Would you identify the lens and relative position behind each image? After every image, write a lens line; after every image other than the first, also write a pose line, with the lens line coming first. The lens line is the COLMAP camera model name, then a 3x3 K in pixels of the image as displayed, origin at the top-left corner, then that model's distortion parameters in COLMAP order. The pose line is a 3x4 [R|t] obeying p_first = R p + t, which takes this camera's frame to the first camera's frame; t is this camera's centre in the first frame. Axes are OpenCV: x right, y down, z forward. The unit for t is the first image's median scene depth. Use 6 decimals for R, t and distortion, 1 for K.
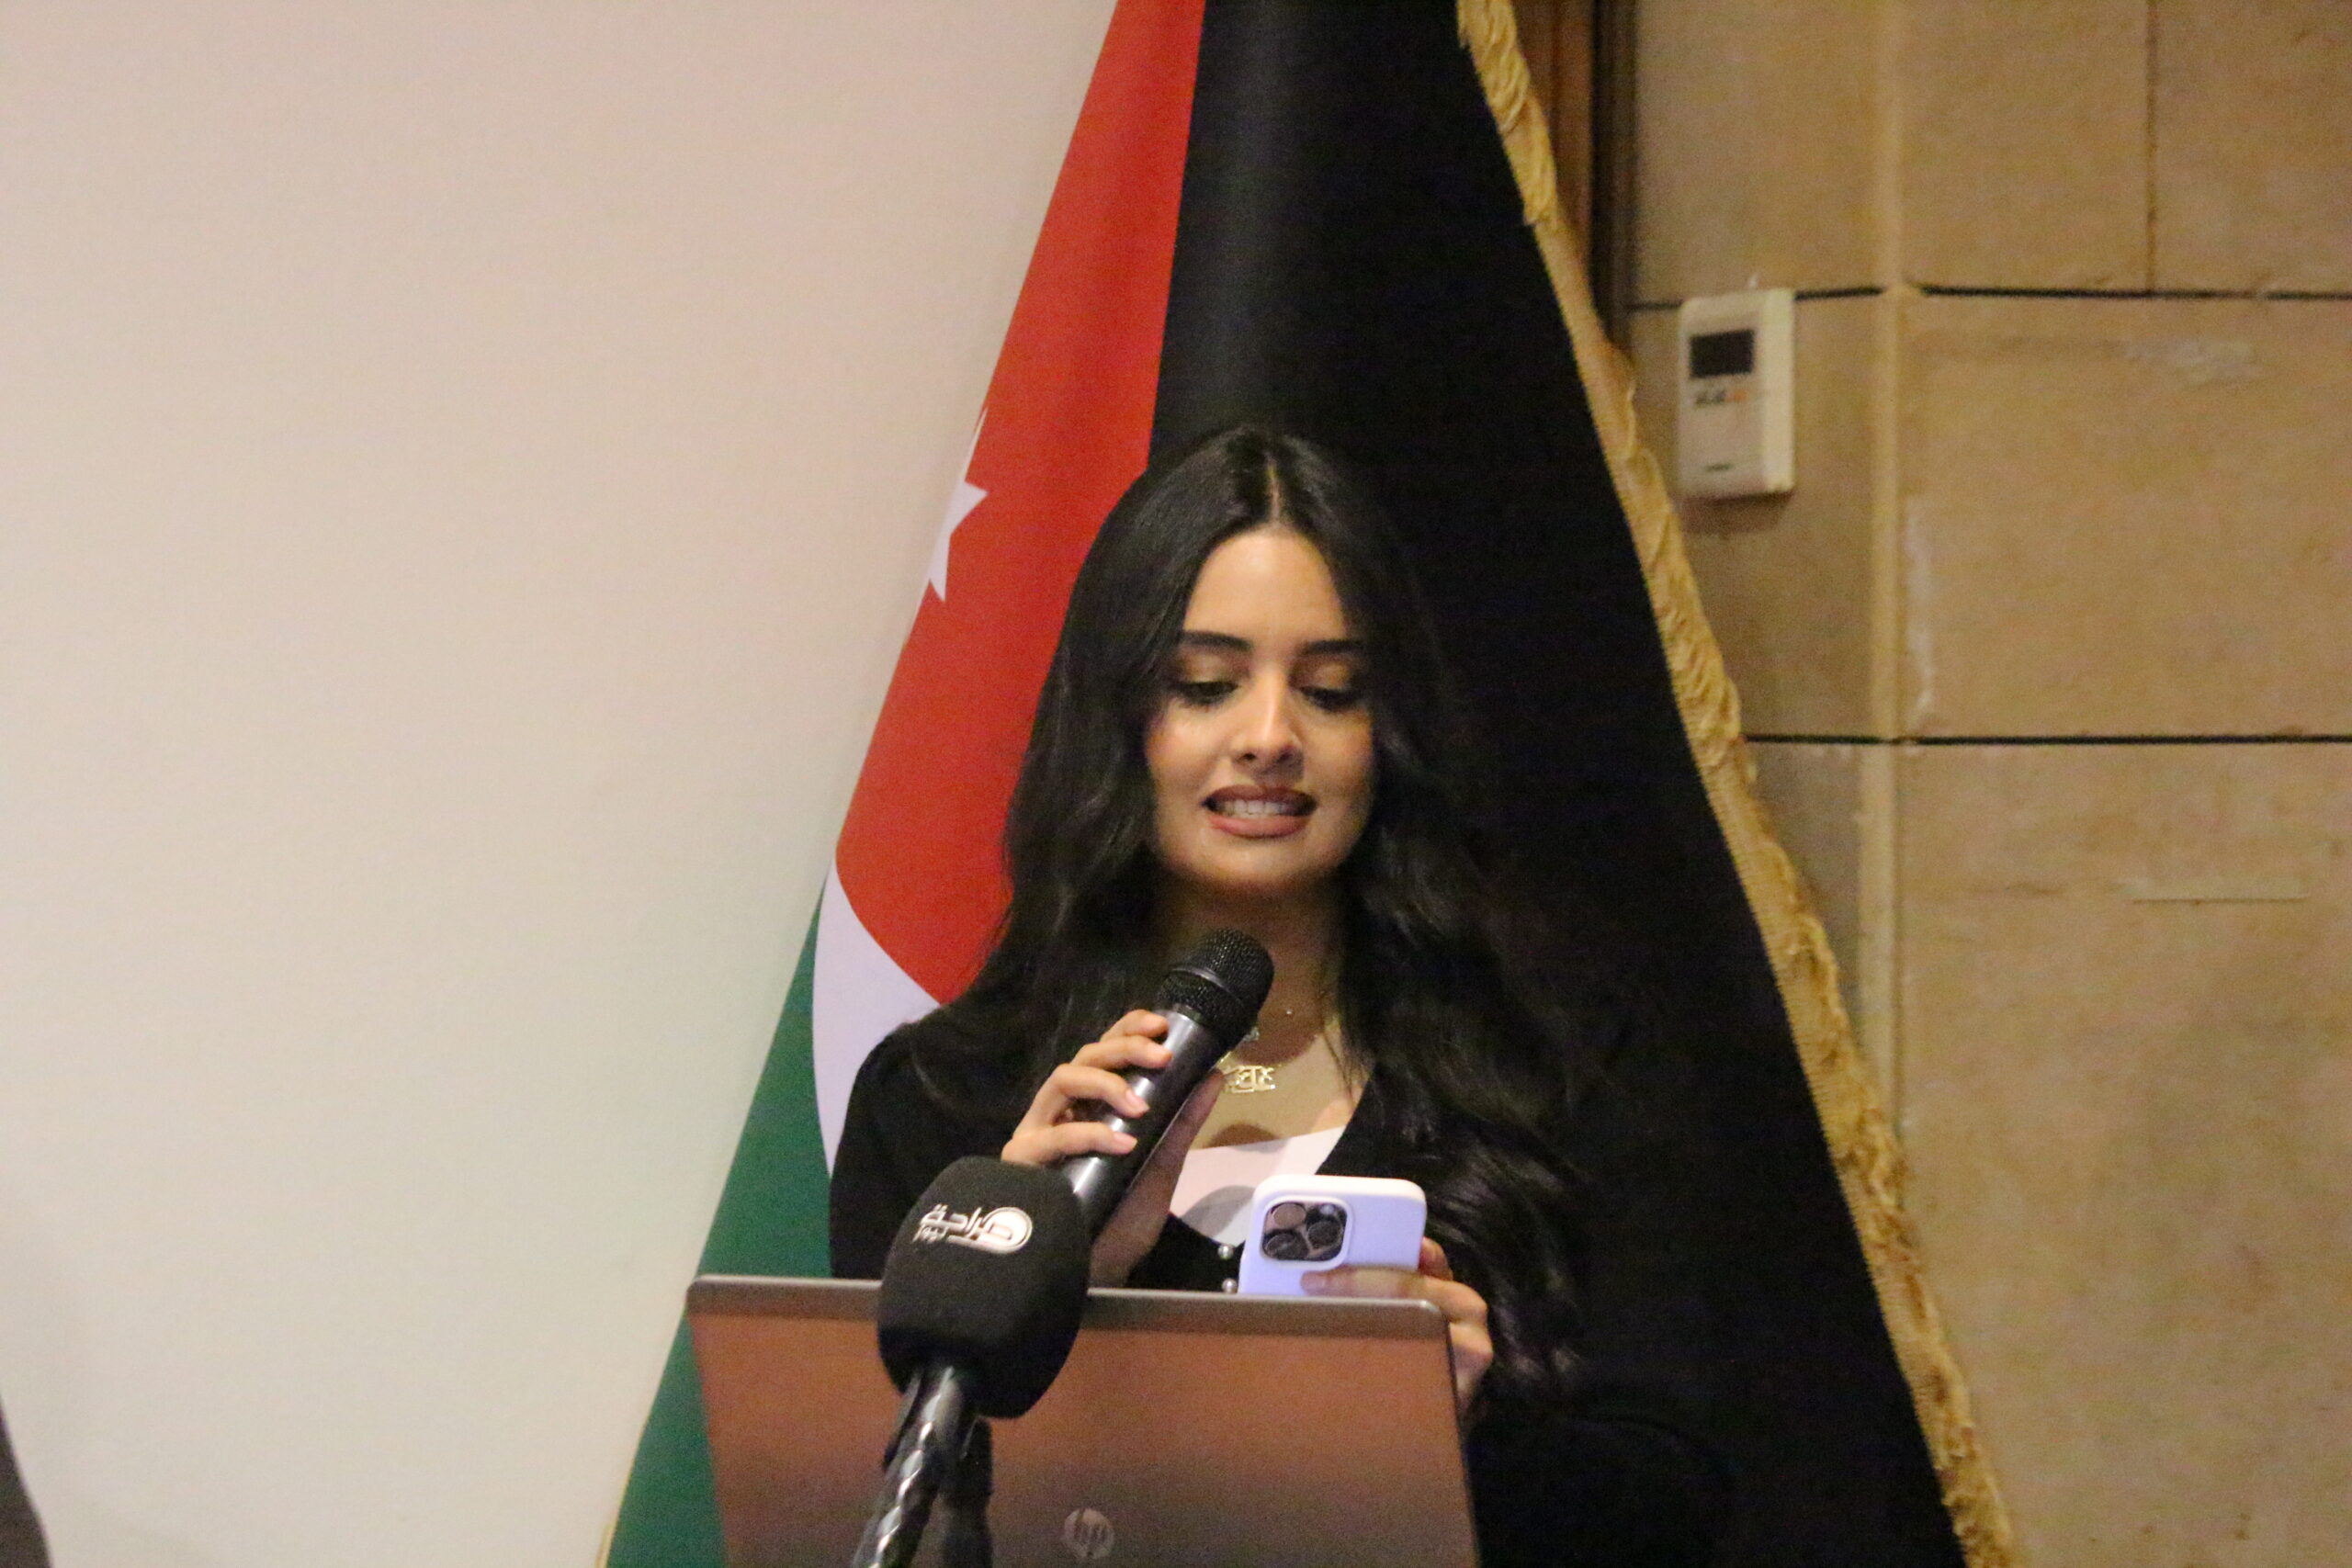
lens RADIAL K [[6610.6, 0, 1176.0], [0, 6610.6, 784.0], [0, 0, 1]] dist [0.192553, 1.265361]
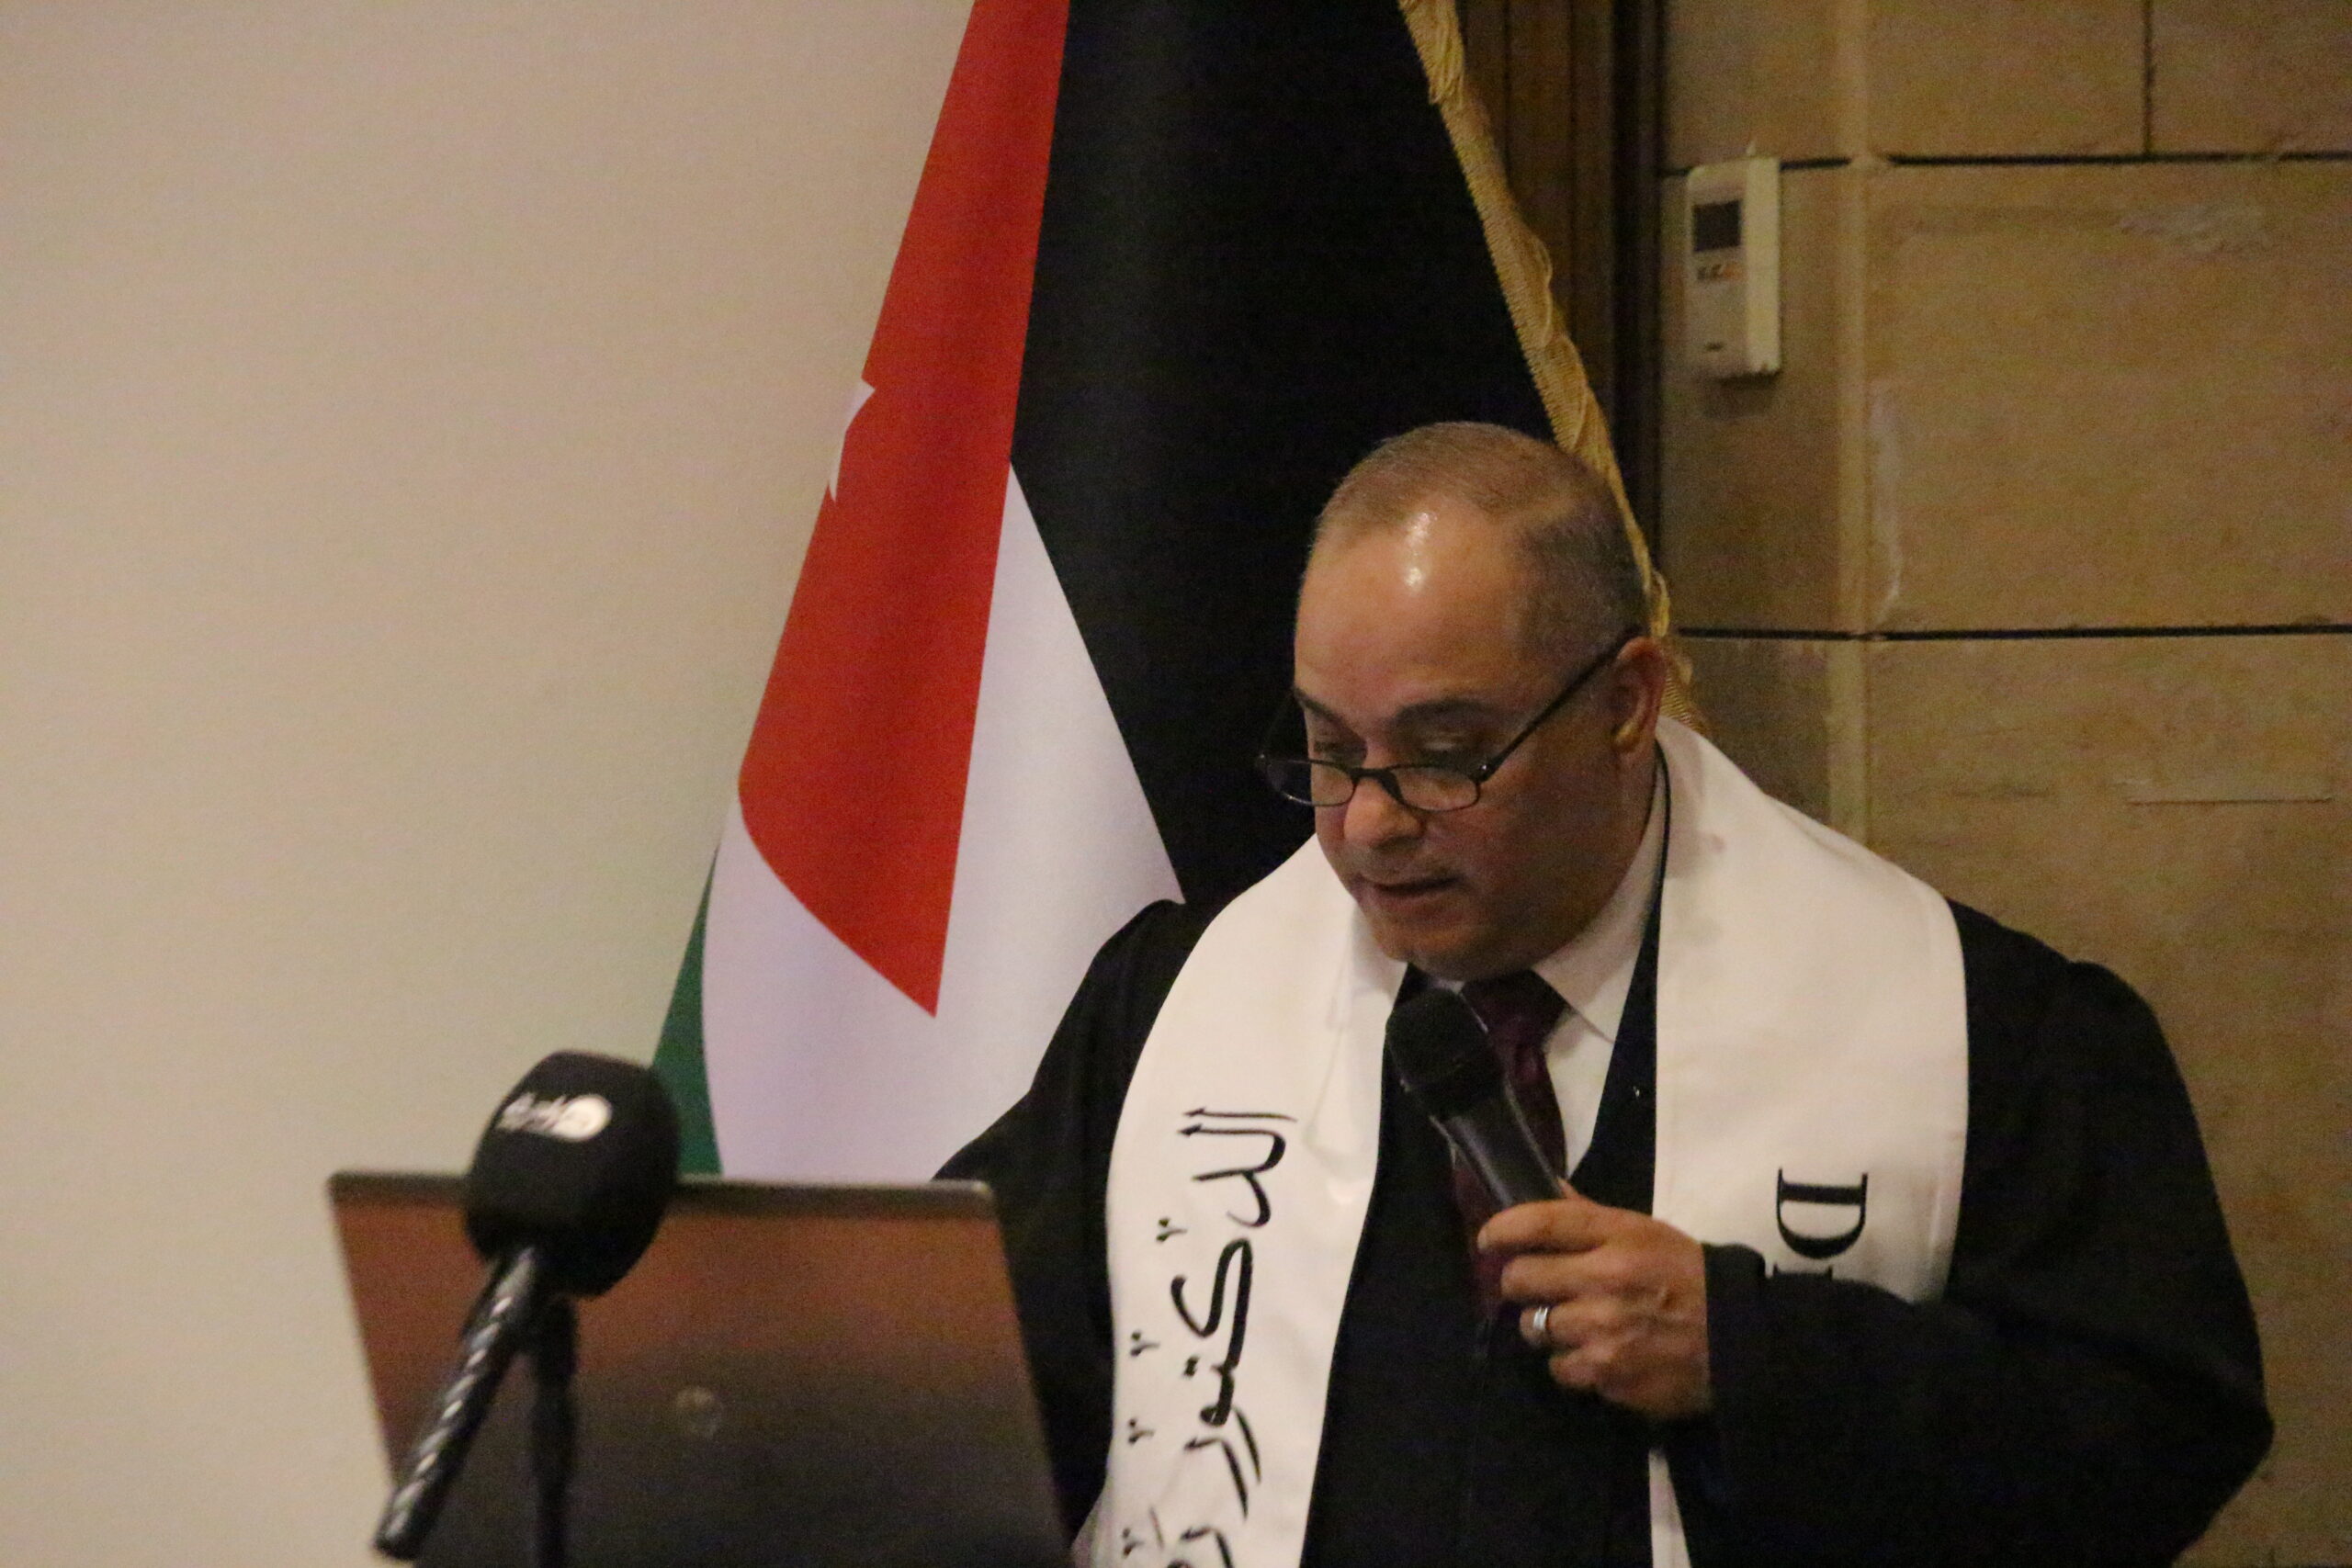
lens RADIAL K [[8792.8, 0, 1176.0], [0, 8792.8, 784.0], [0, 0, 1]] dist [0.236010, 2.430704]
pose [[0.991085, -0.007148, -0.133039, 0.178256], [0.008782, 0.999893, 0.011698, -0.000927], [0.132942, -0.012762, 0.991042, -0.263131]]
